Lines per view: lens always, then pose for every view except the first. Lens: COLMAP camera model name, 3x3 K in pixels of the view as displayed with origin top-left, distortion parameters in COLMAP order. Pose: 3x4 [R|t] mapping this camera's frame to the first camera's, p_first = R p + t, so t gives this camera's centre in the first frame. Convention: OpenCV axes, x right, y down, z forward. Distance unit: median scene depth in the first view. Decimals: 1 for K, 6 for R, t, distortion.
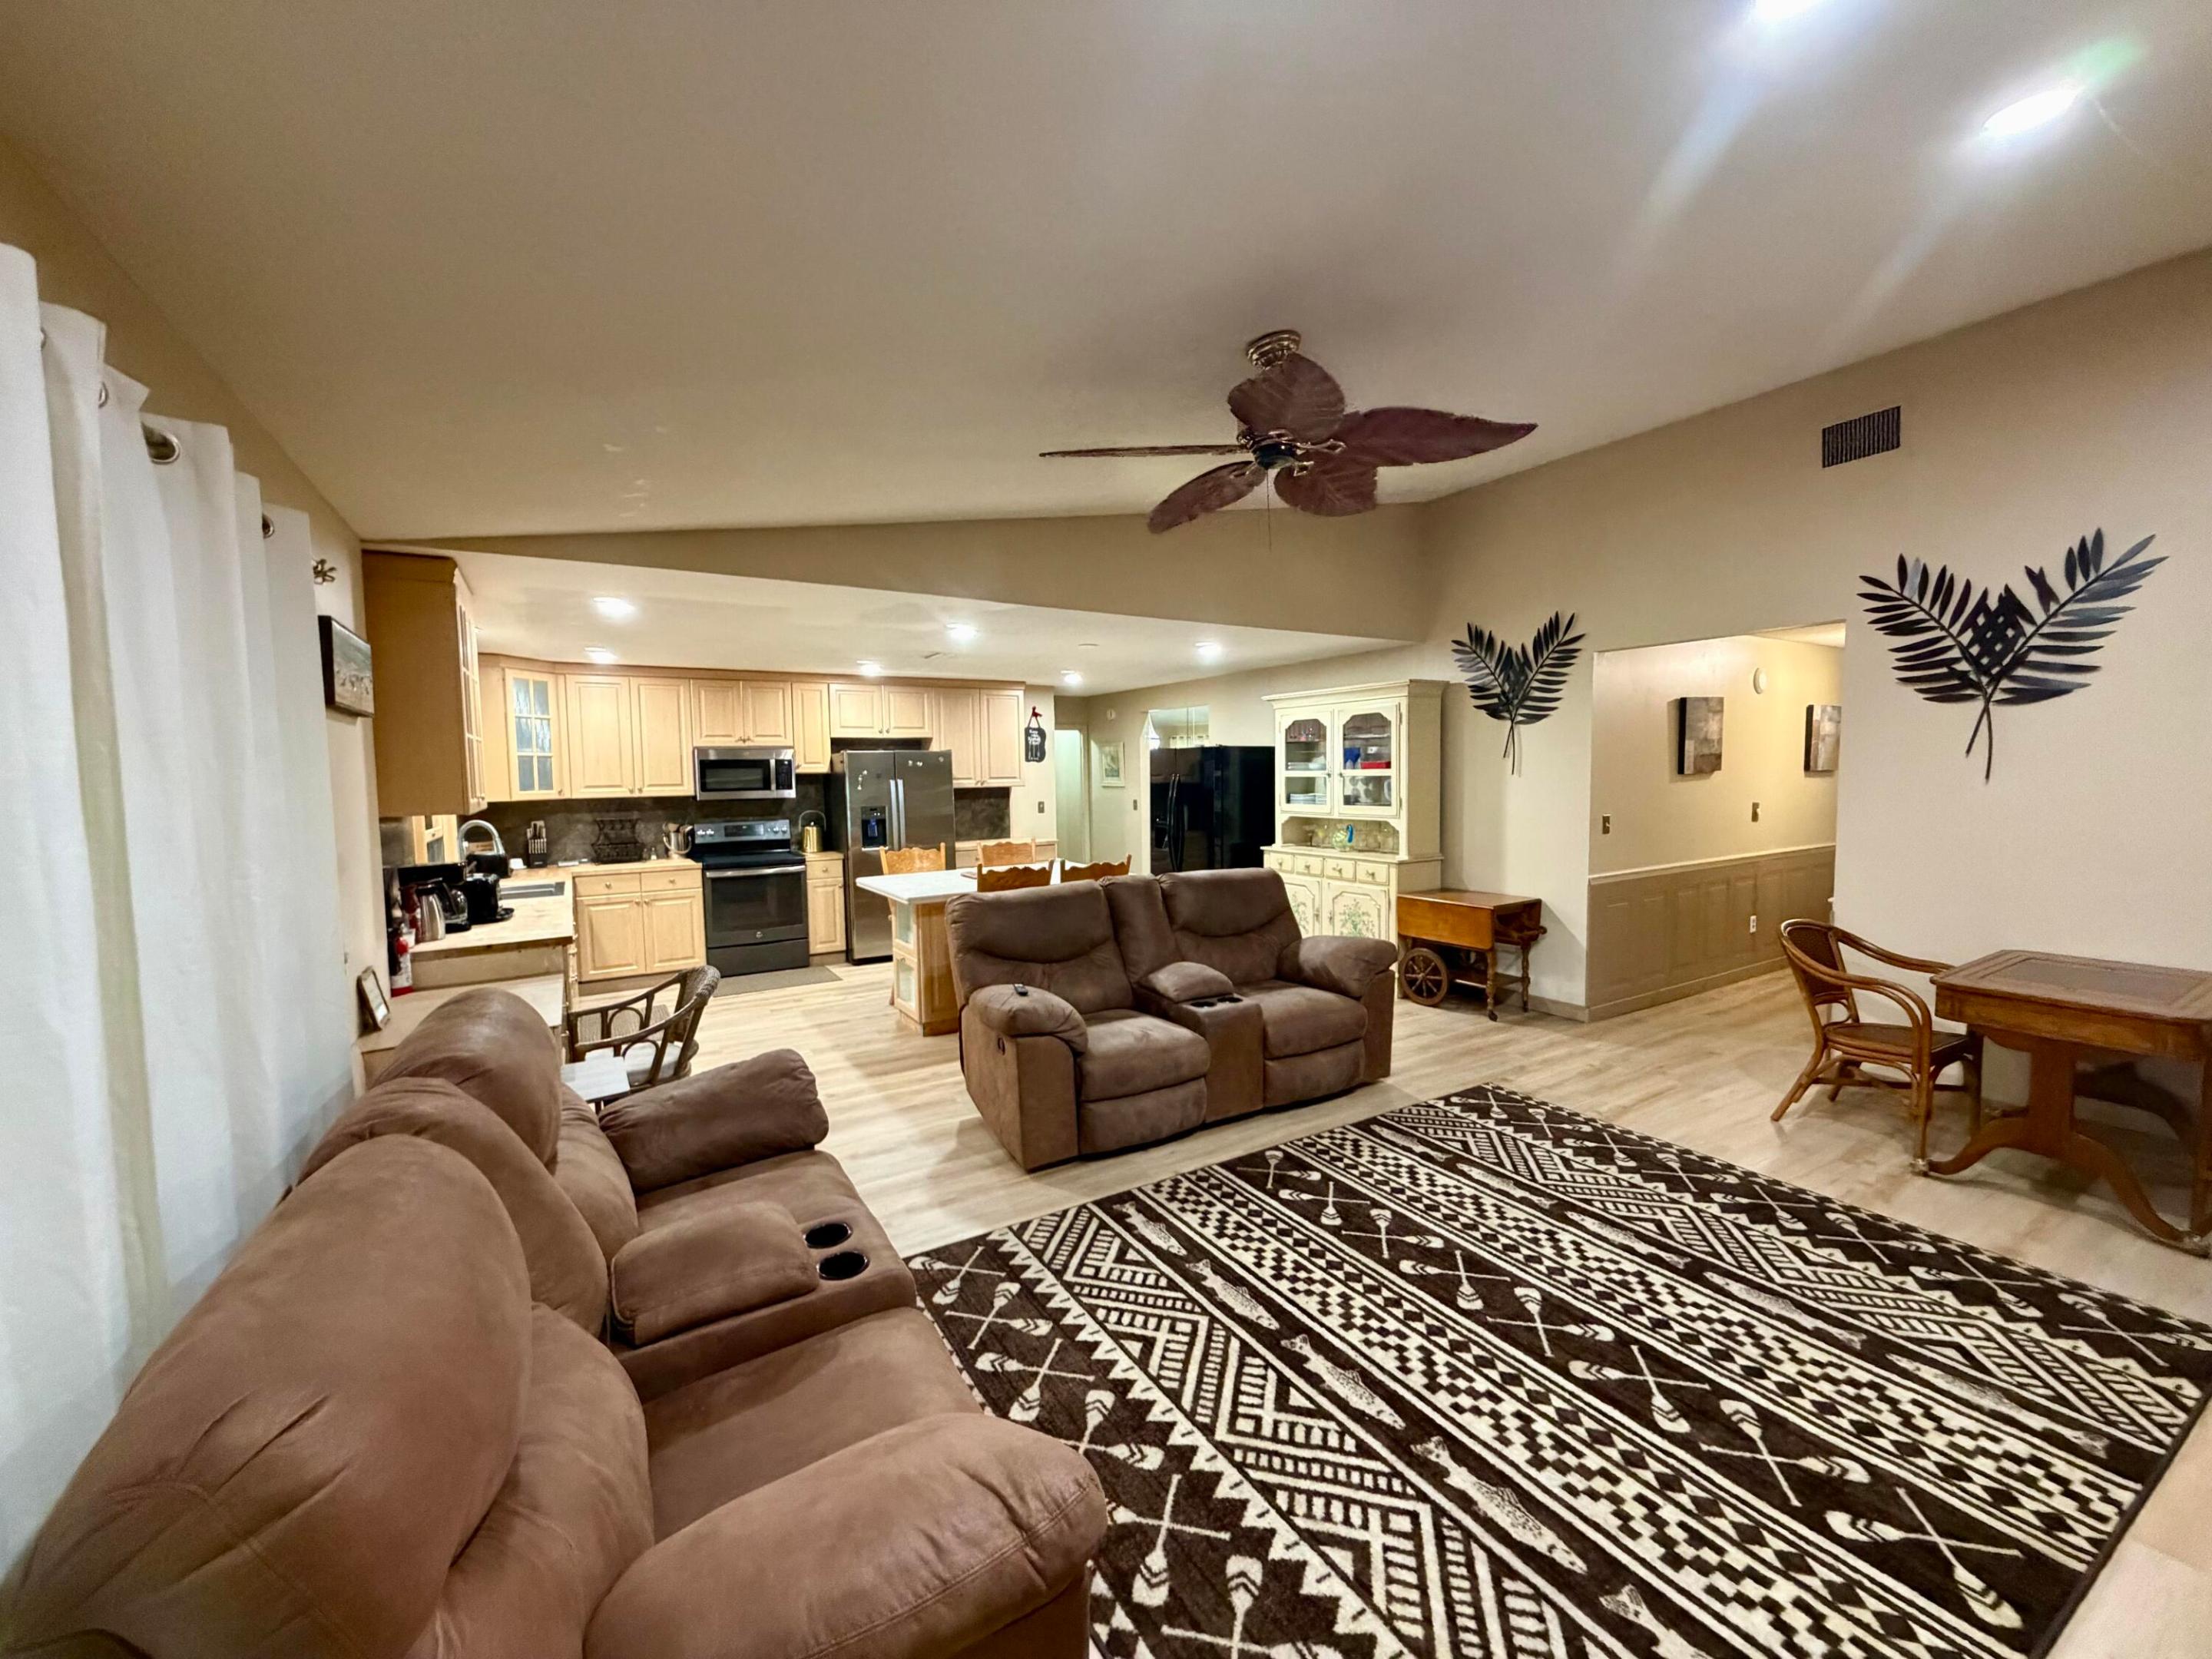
lens RADIAL K [[904.3, 0, 1091.6], [0, 904.3, 809.1], [0, 0, 1]] dist [-0.001987, 0.001500]
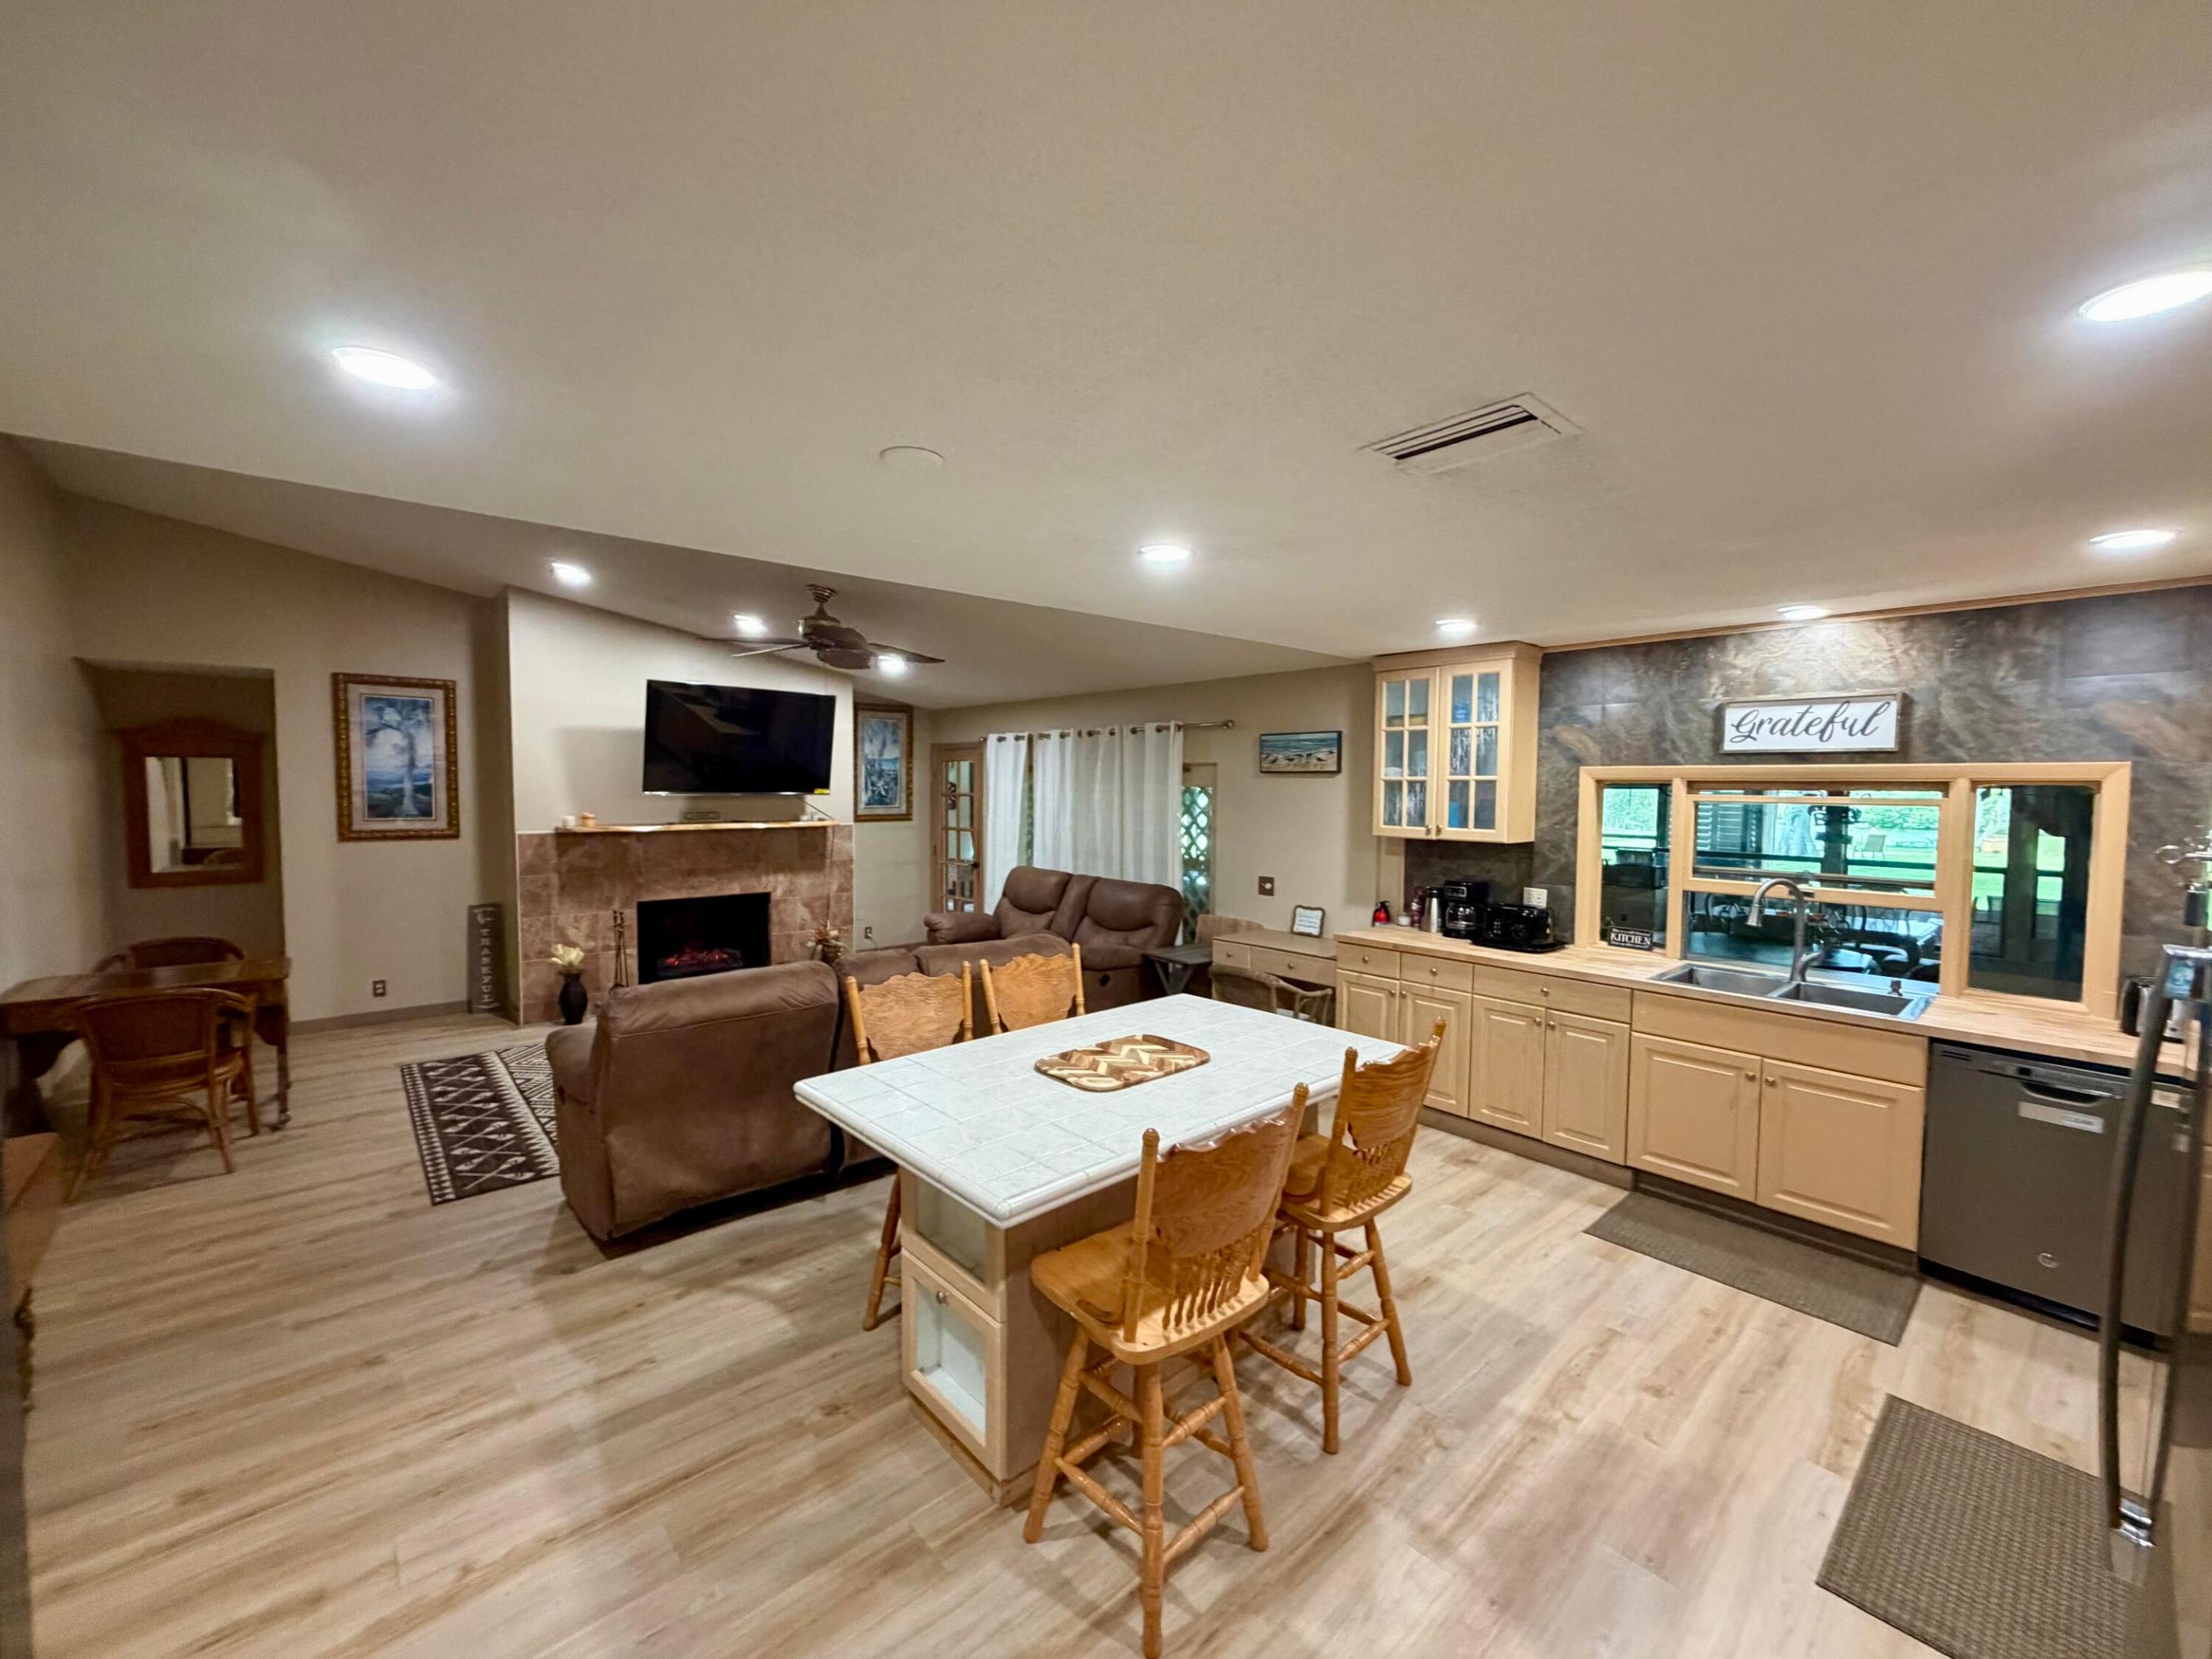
lens RADIAL K [[904.3, 0, 1118.6], [0, 904.3, 836.2], [0, 0, 1]] dist [-0.001987, 0.001500]
pose [[-0.980077, 0.020426, -0.197565, -0.010962], [-0.000117, 0.994638, 0.103413, -0.080268], [0.198618, 0.101376, -0.974820, 1.327835]]
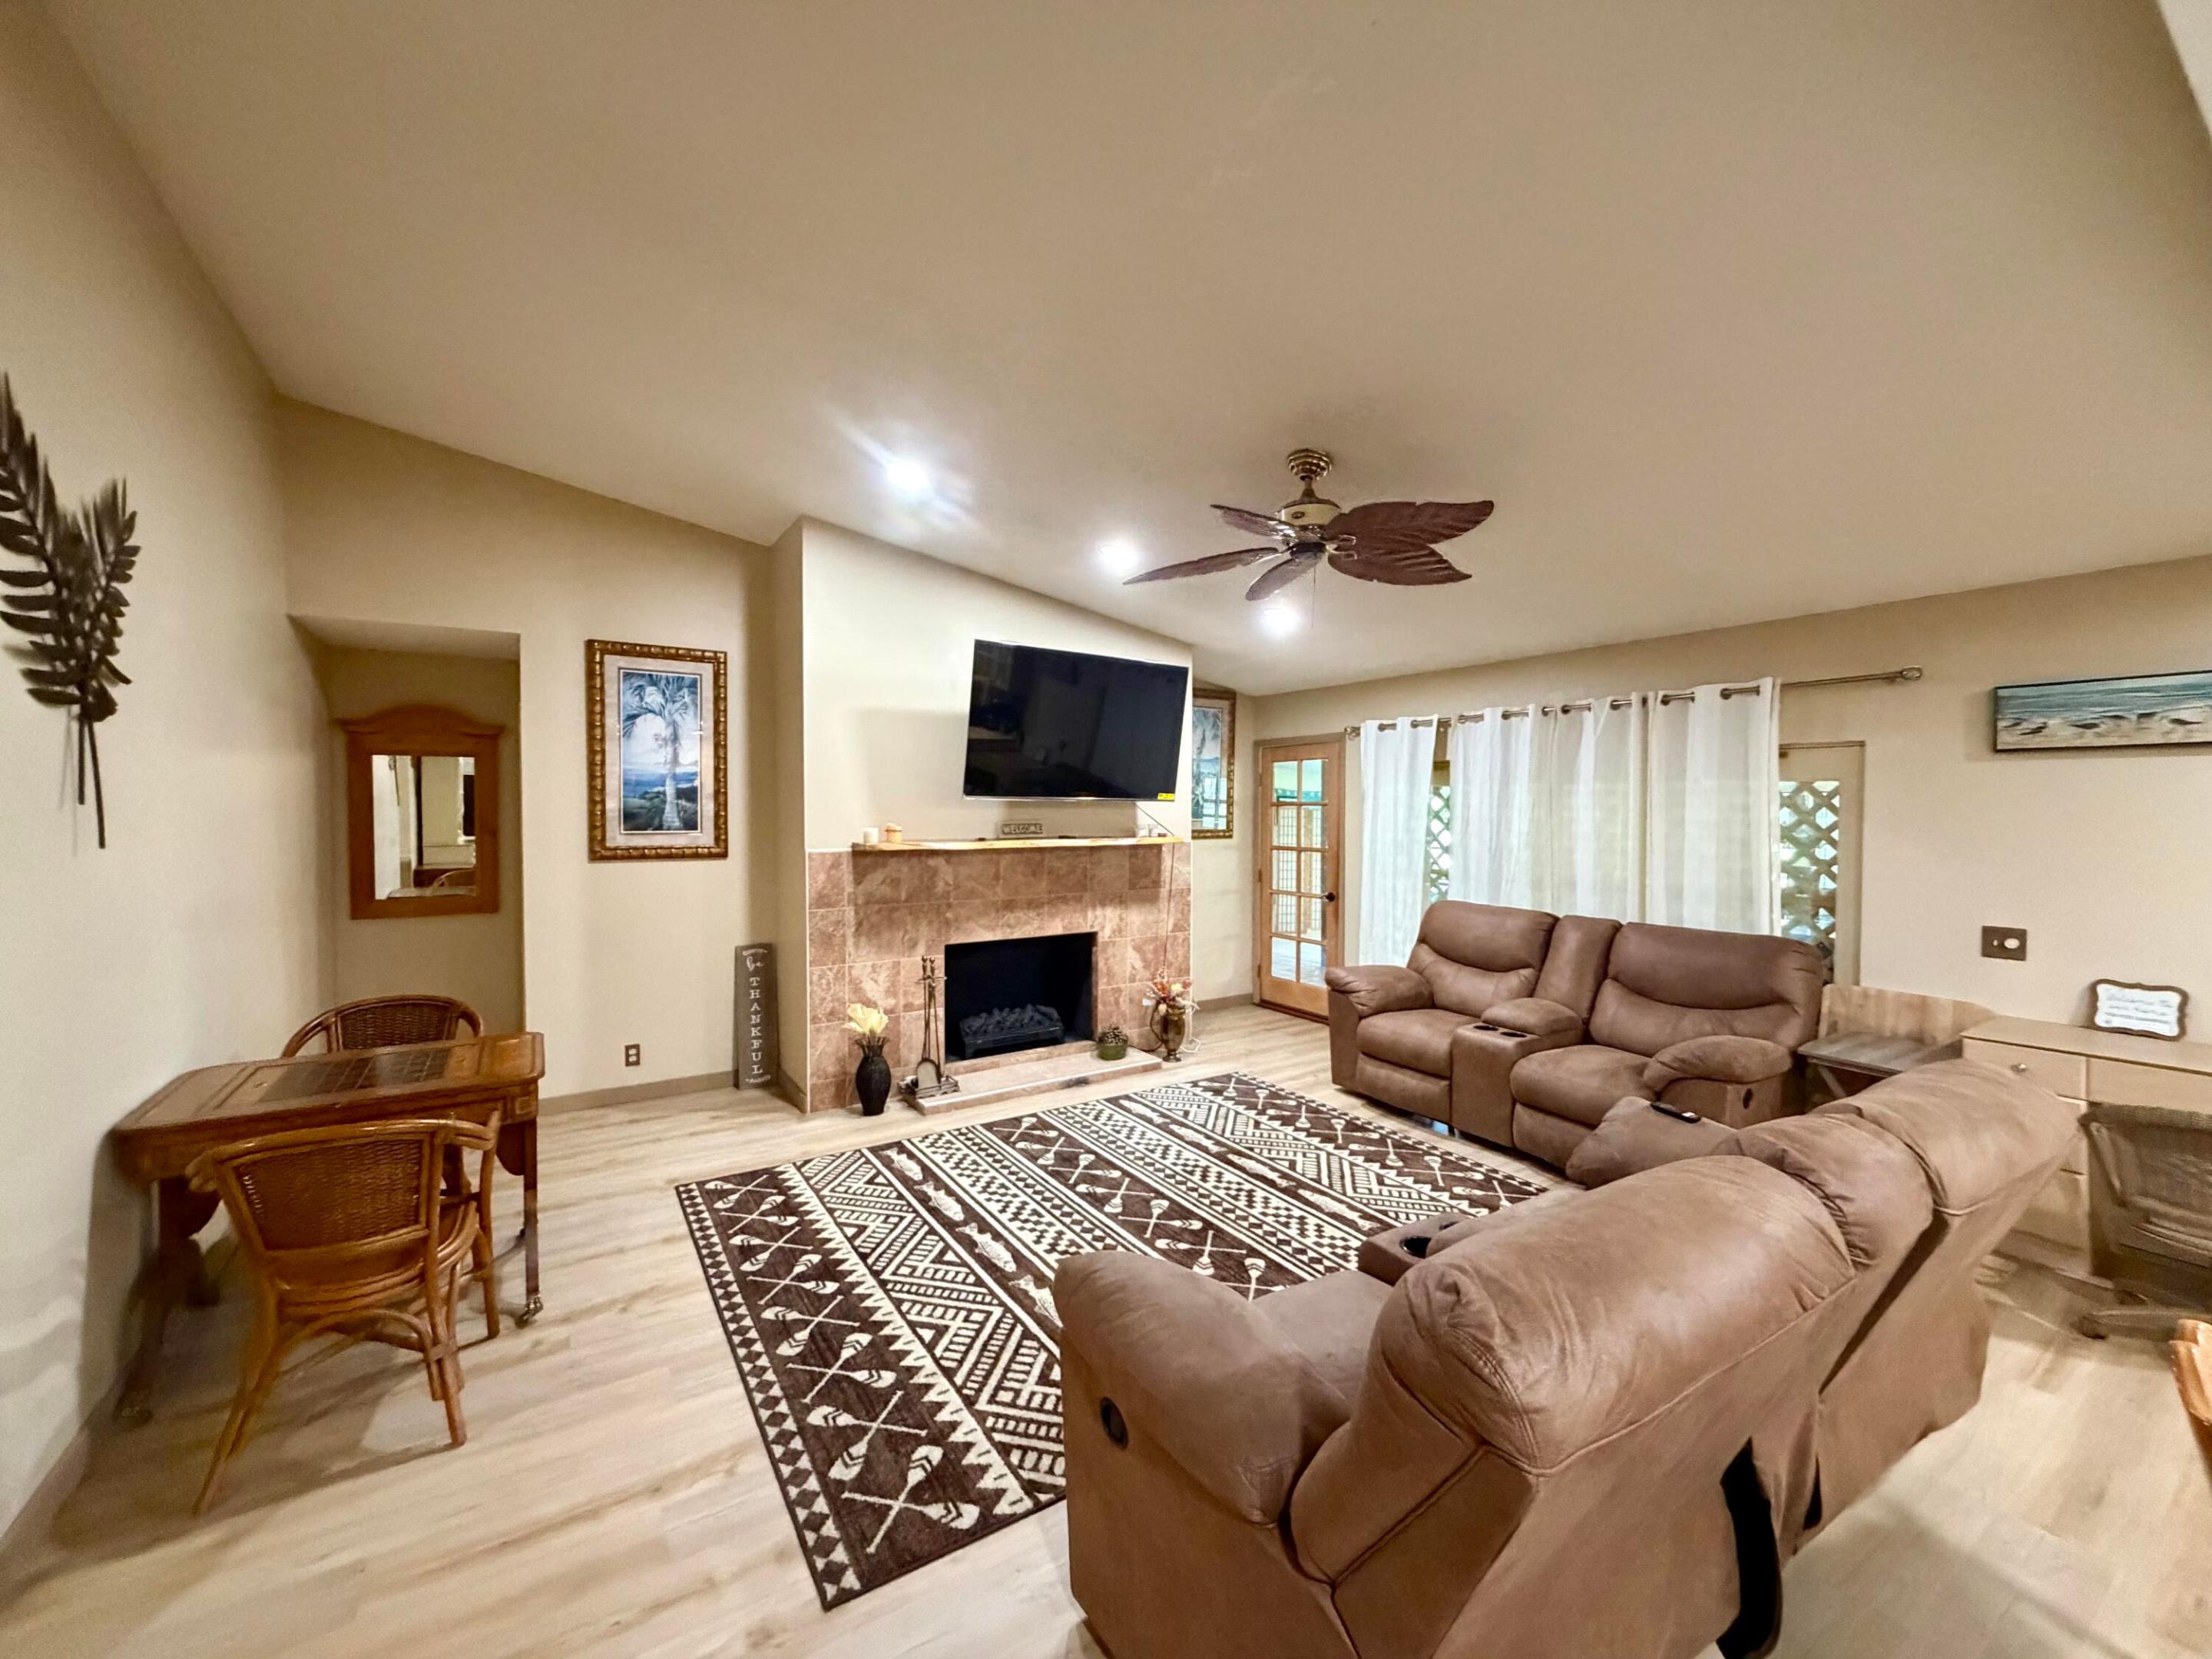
lens RADIAL K [[904.3, 0, 1112.5], [0, 904.3, 837.2], [0, 0, 1]] dist [-0.001987, 0.001500]
pose [[-0.998650, 0.015147, -0.049694, 0.230279], [0.011272, 0.996940, 0.077360, -0.045694], [0.050714, 0.076695, -0.995764, 0.967609]]
